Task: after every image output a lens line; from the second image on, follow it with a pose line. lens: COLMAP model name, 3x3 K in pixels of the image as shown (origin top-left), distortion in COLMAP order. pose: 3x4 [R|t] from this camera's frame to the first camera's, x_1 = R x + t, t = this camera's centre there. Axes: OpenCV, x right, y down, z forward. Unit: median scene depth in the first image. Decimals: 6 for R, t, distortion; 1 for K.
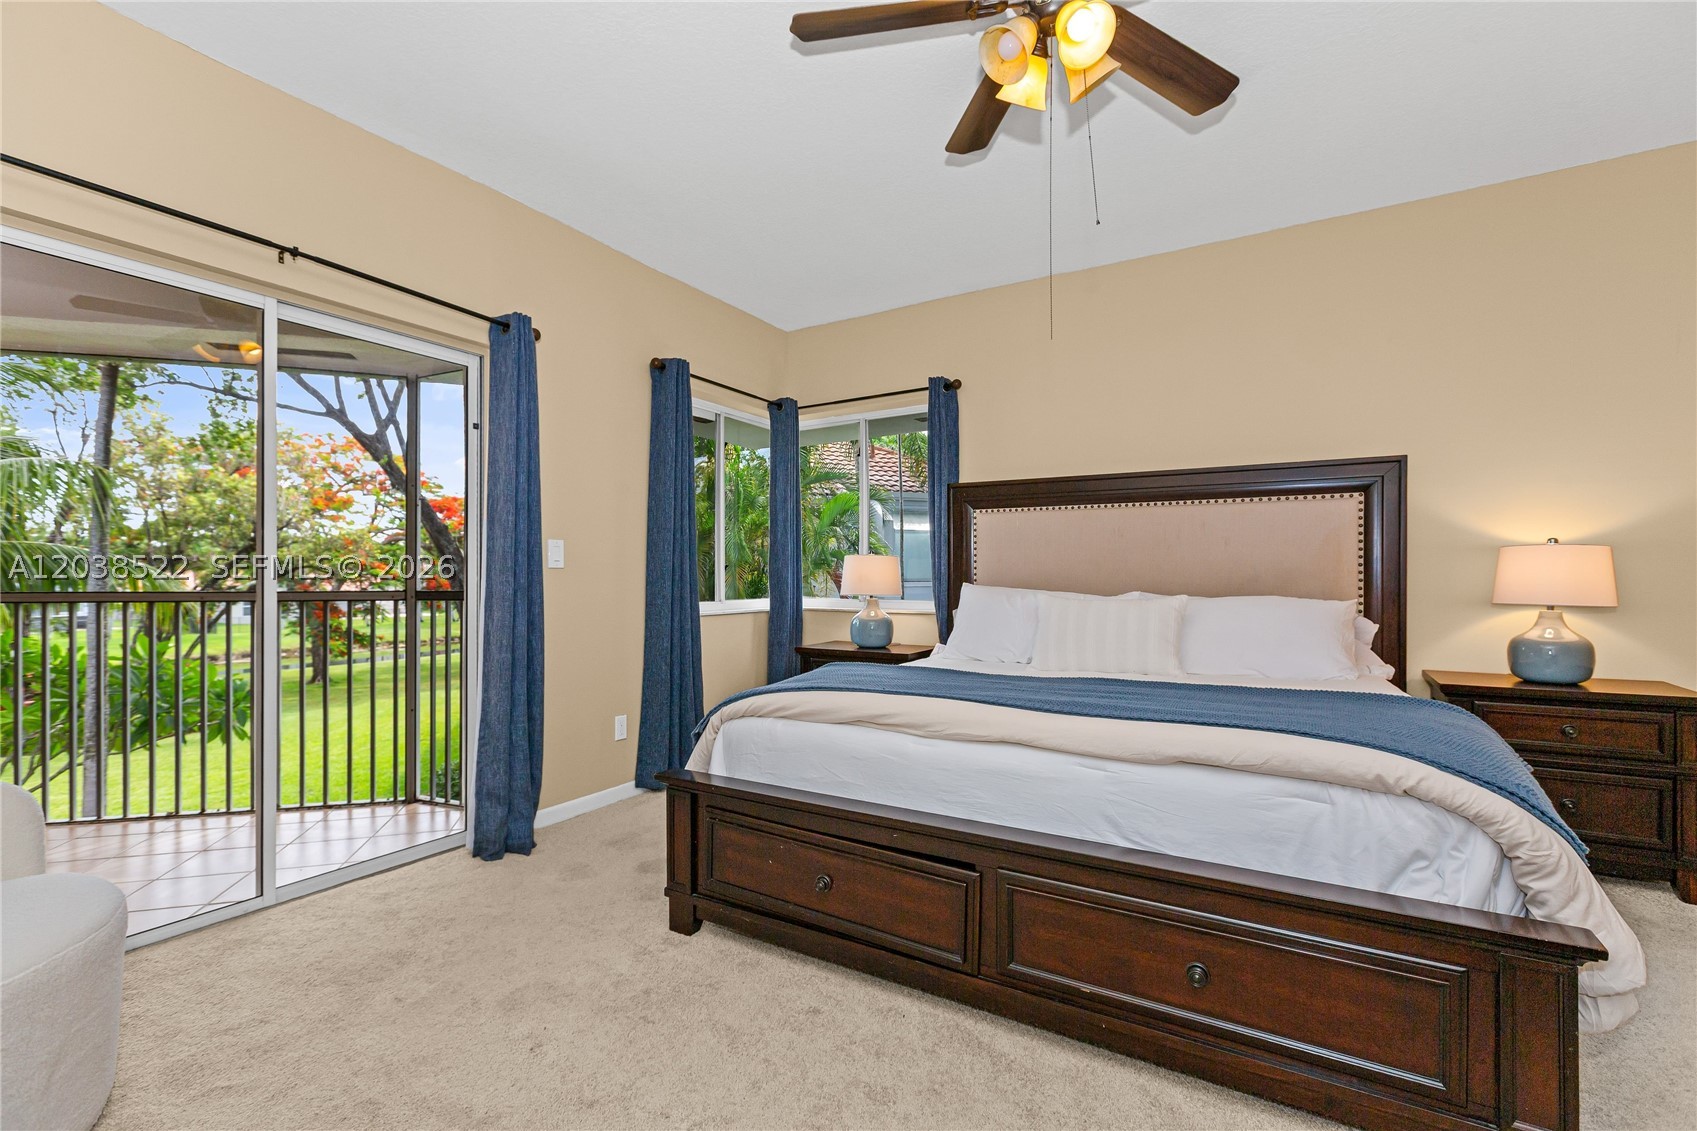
lens RADIAL K [[757.4, 0, 844.8], [0, 757.4, 577.5], [0, 0, 1]] dist [0.001021, 0.000013]
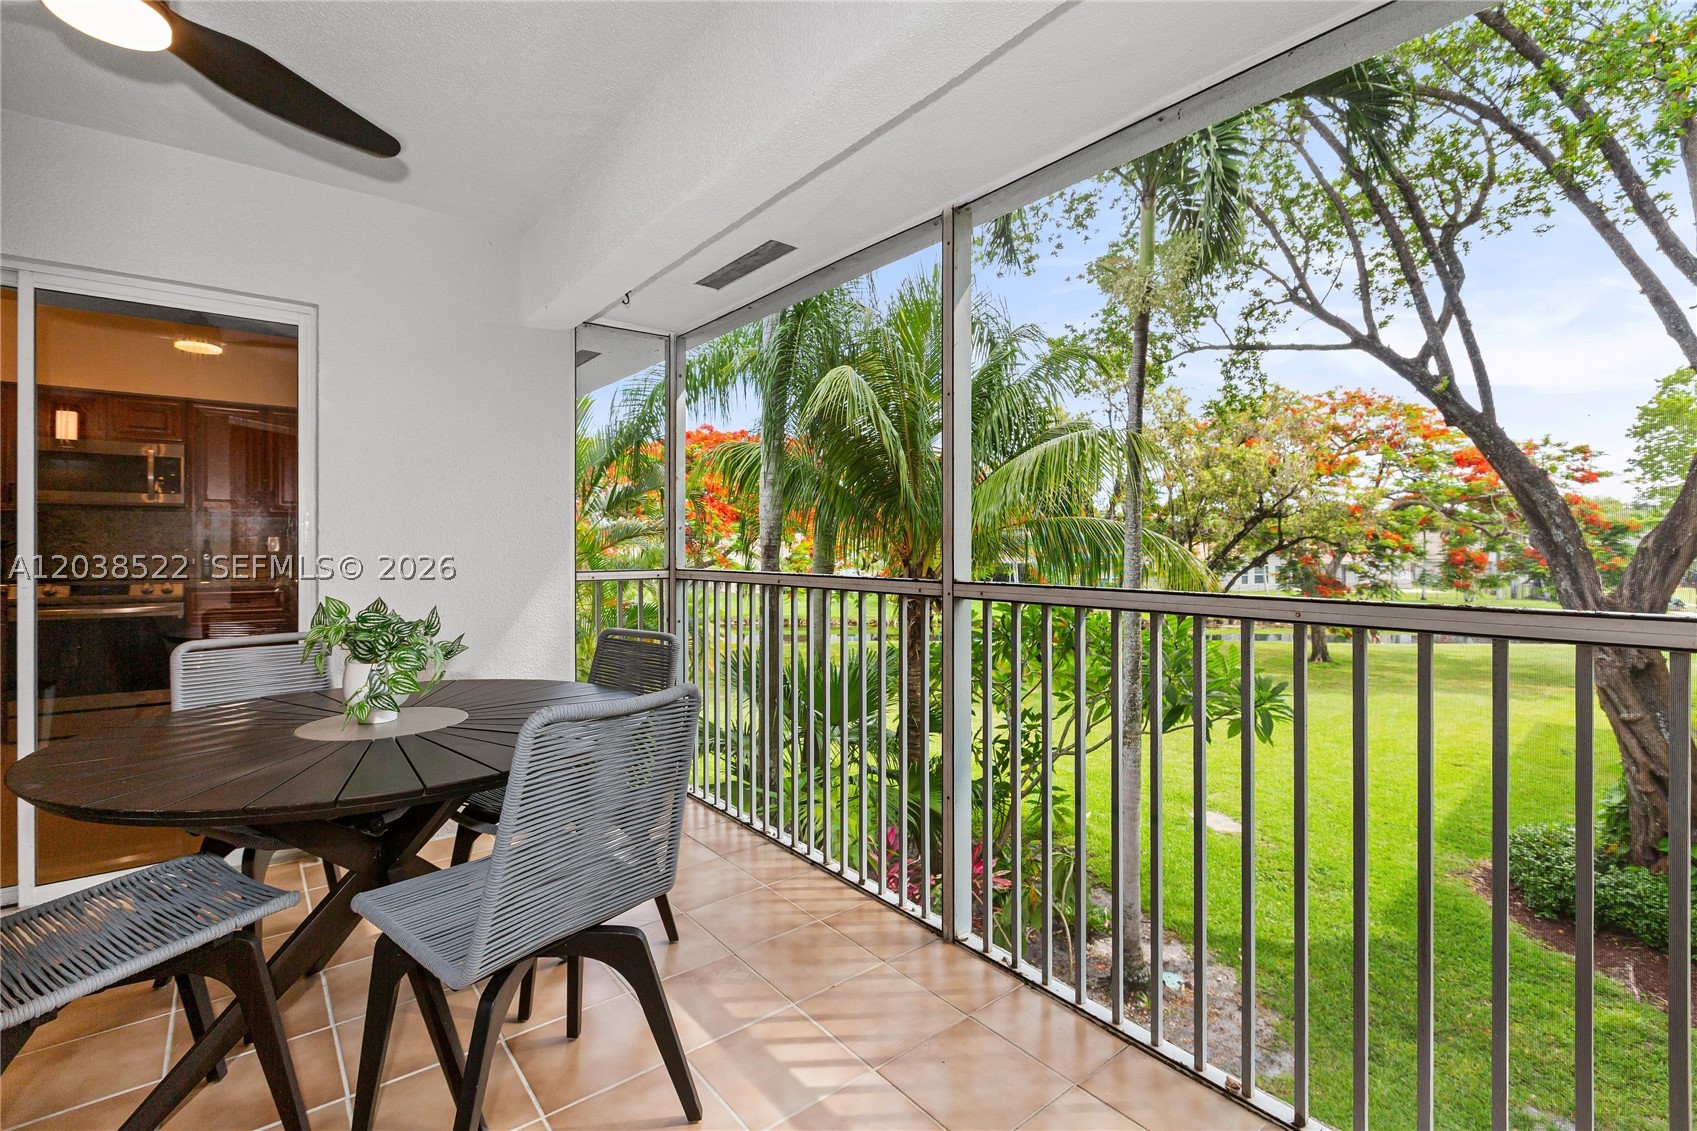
lens RADIAL K [[757.9, 0, 842.3], [0, 757.9, 545.0], [0, 0, 1]] dist [0.000083, -0.000116]
pose [[0.406015, -0.005375, -0.913851, -0.124831], [0.002323, 0.999986, -0.004850, -0.001645], [0.913863, -0.000154, 0.406022, 0.133147]]
